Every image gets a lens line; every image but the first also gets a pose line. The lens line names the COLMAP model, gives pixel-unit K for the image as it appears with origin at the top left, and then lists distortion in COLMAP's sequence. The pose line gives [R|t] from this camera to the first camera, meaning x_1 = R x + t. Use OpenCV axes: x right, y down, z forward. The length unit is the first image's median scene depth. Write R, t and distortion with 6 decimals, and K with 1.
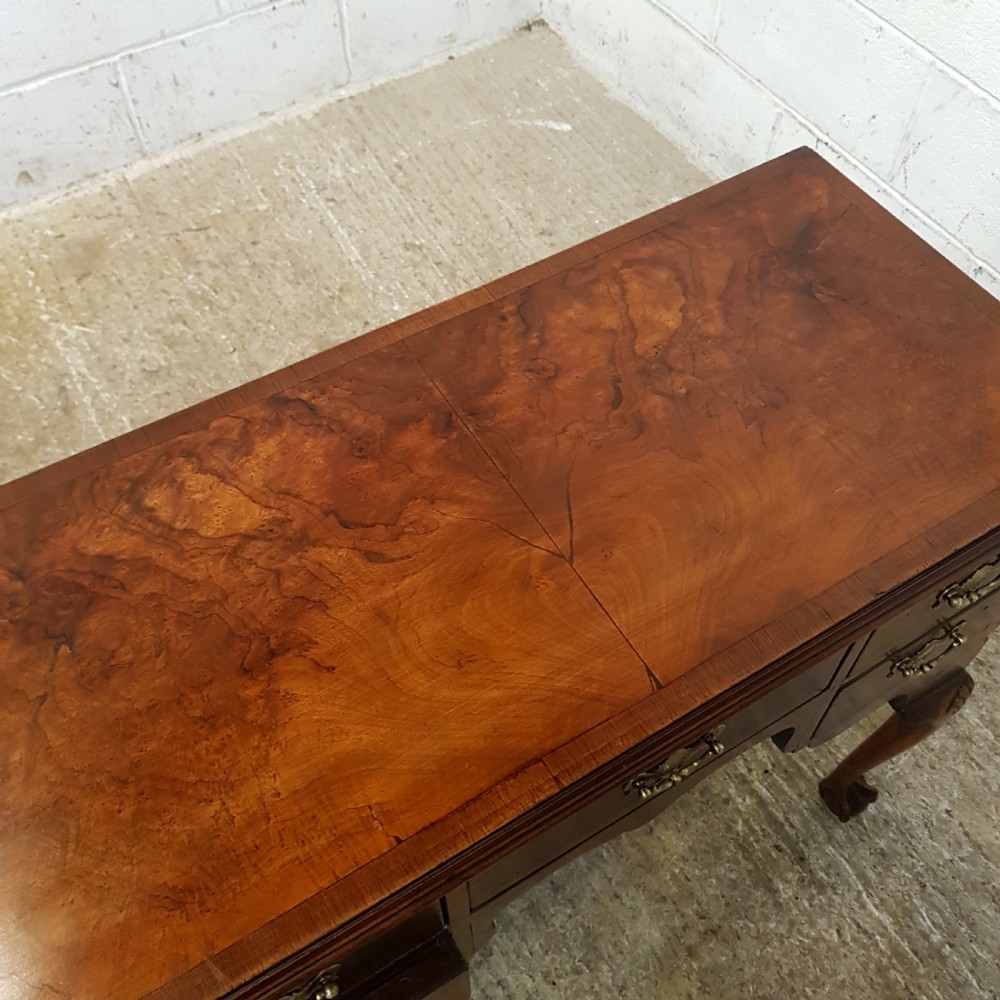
lens RADIAL K [[1023.1, 0, 506.8], [0, 1023.1, 471.9], [0, 0, 1]] dist [0.110283, -0.231760]
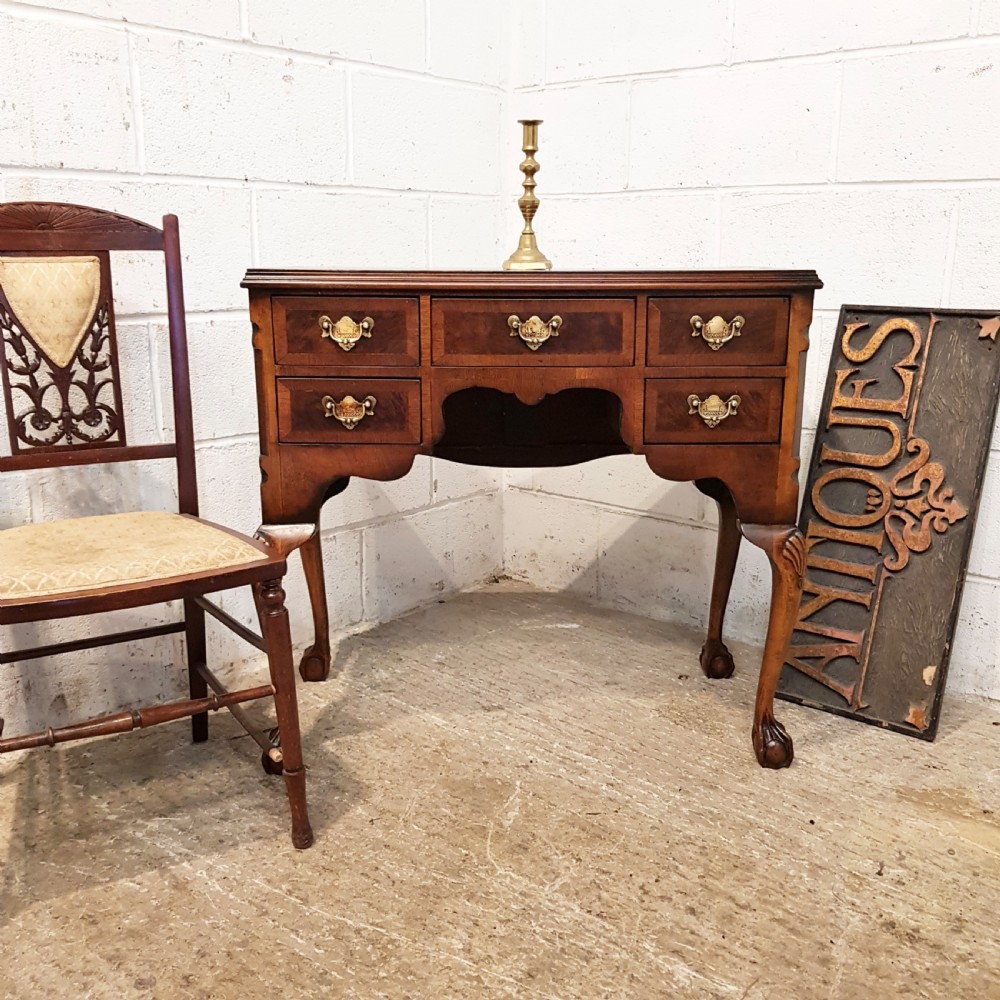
lens RADIAL K [[1019.4, 0, 503.2], [0, 1019.4, 500.8], [0, 0, 1]] dist [0.139682, -0.335581]
pose [[0.951741, -0.063066, 0.300353, -0.359944], [0.246264, 0.740959, -0.624766, 0.244324], [-0.183148, 0.668582, 0.720732, 0.165255]]
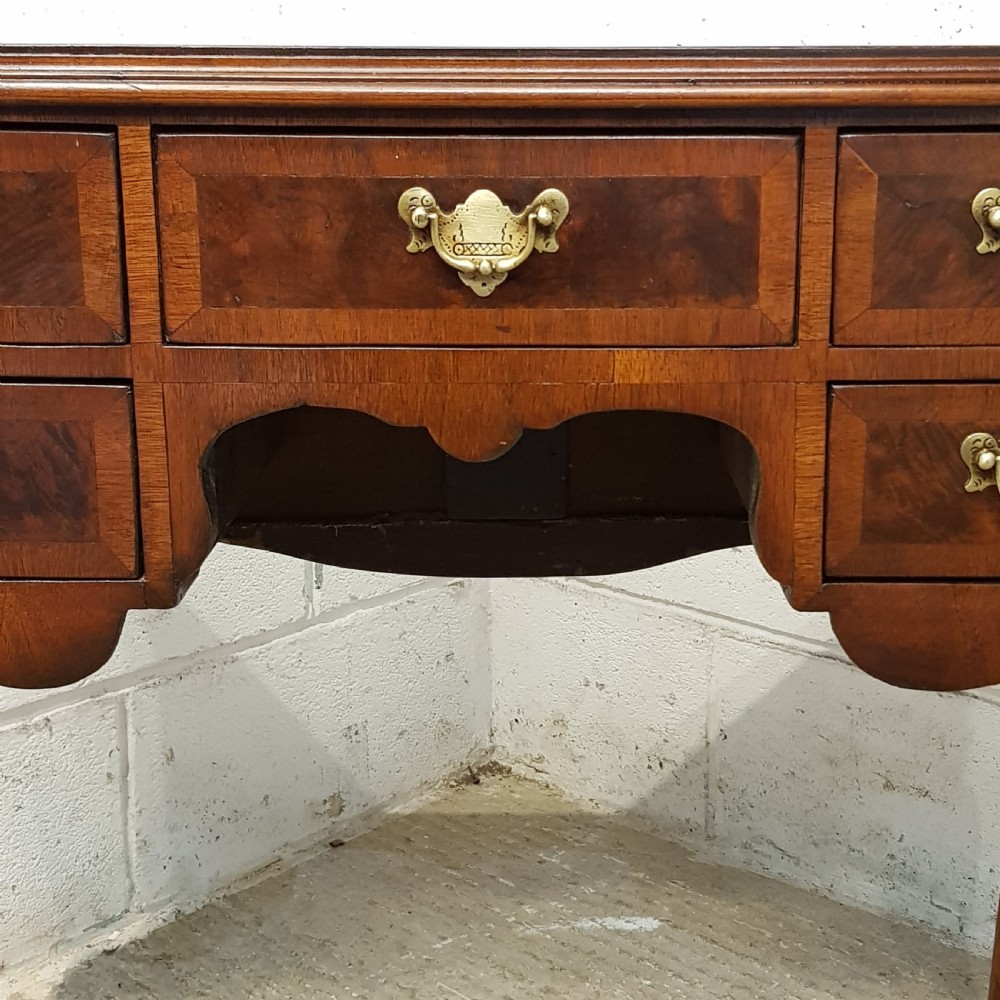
lens RADIAL K [[1735.9, 0, 540.3], [0, 1735.9, 486.4], [0, 0, 1]] dist [0.139440, -0.357643]
pose [[0.957076, -0.064544, 0.282559, -0.206135], [0.233377, 0.749724, -0.619233, -0.019618], [-0.171874, 0.658596, 0.732606, 0.362165]]
